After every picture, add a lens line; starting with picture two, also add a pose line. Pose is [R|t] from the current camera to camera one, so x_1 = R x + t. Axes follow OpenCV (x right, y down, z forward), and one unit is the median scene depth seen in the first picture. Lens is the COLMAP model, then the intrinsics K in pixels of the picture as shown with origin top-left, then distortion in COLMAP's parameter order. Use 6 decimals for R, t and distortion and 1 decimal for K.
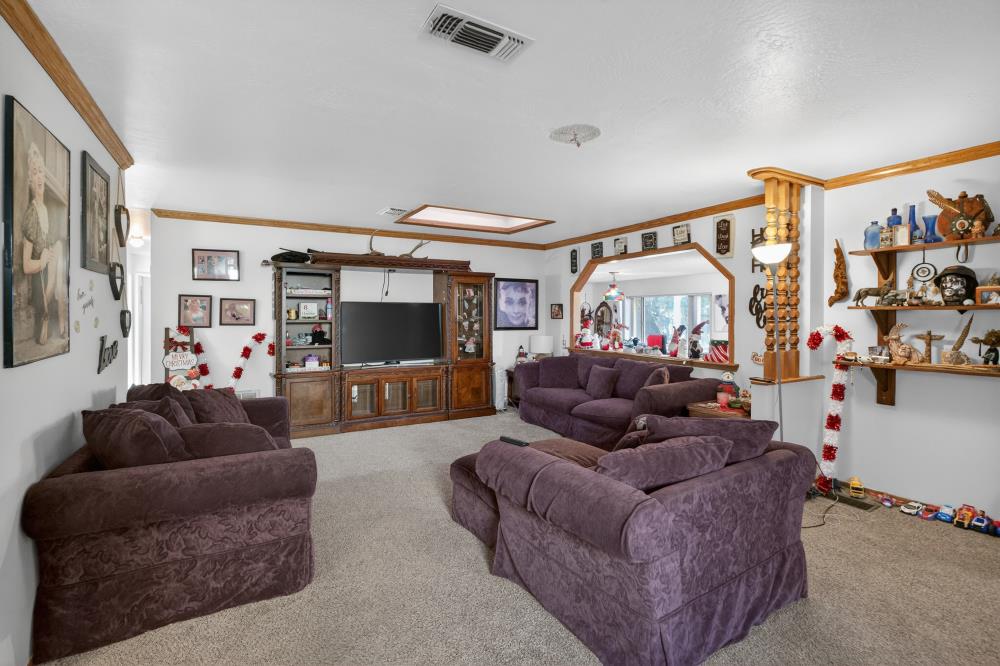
lens RADIAL K [[453.1, 0, 500.2], [0, 453.1, 315.7], [0, 0, 1]] dist [-0.000391, 0.000365]
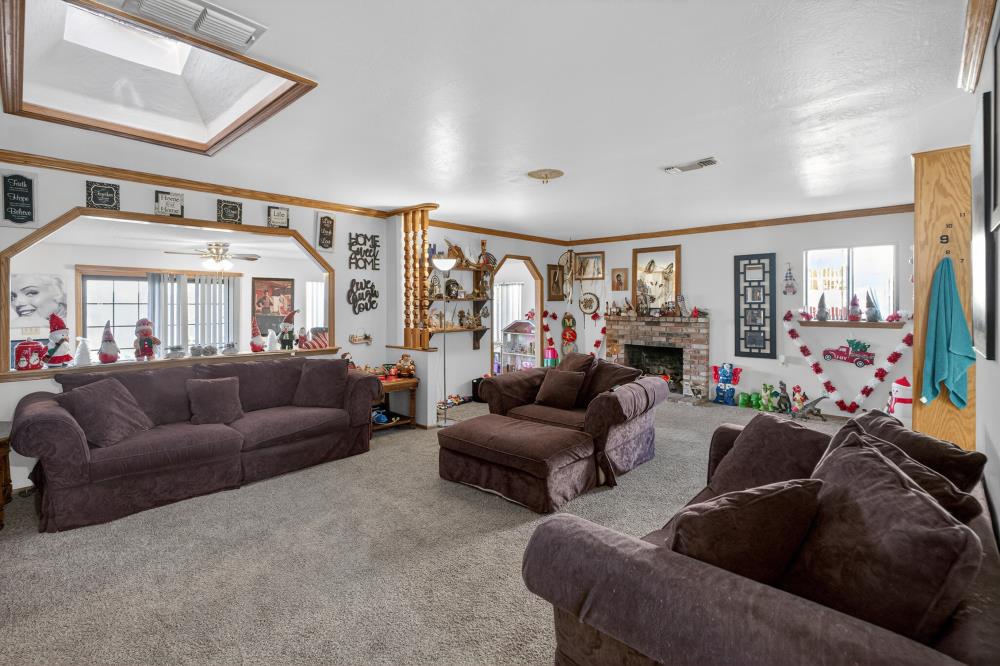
lens RADIAL K [[462.1, 0, 500.5], [0, 462.1, 306.1], [0, 0, 1]] dist [-0.001008, 0.000007]
pose [[-0.300832, -0.005841, 0.953659, -0.681682], [0.007422, 0.999937, 0.008465, -0.002829], [-0.953648, 0.009625, -0.300769, 0.917690]]
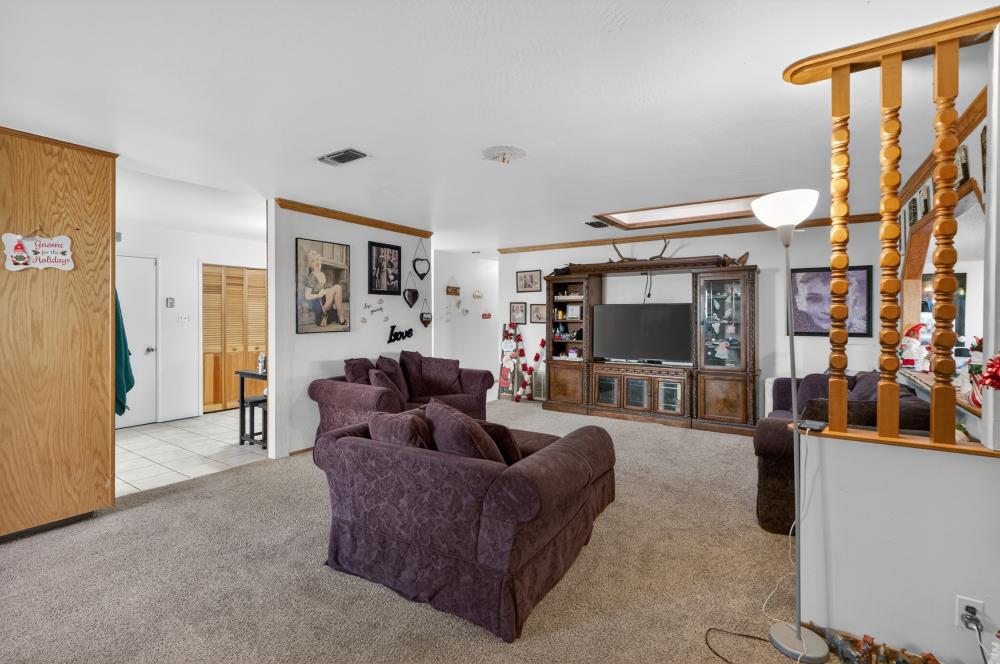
lens RADIAL K [[456.9, 0, 503.2], [0, 456.9, 315.8], [0, 0, 1]] dist [-0.000719, 0.000005]
pose [[0.460158, -0.000921, -0.887837, 0.685745], [-0.002953, 0.999992, -0.002568, 0.002199], [0.887832, 0.003803, 0.460152, 0.281104]]
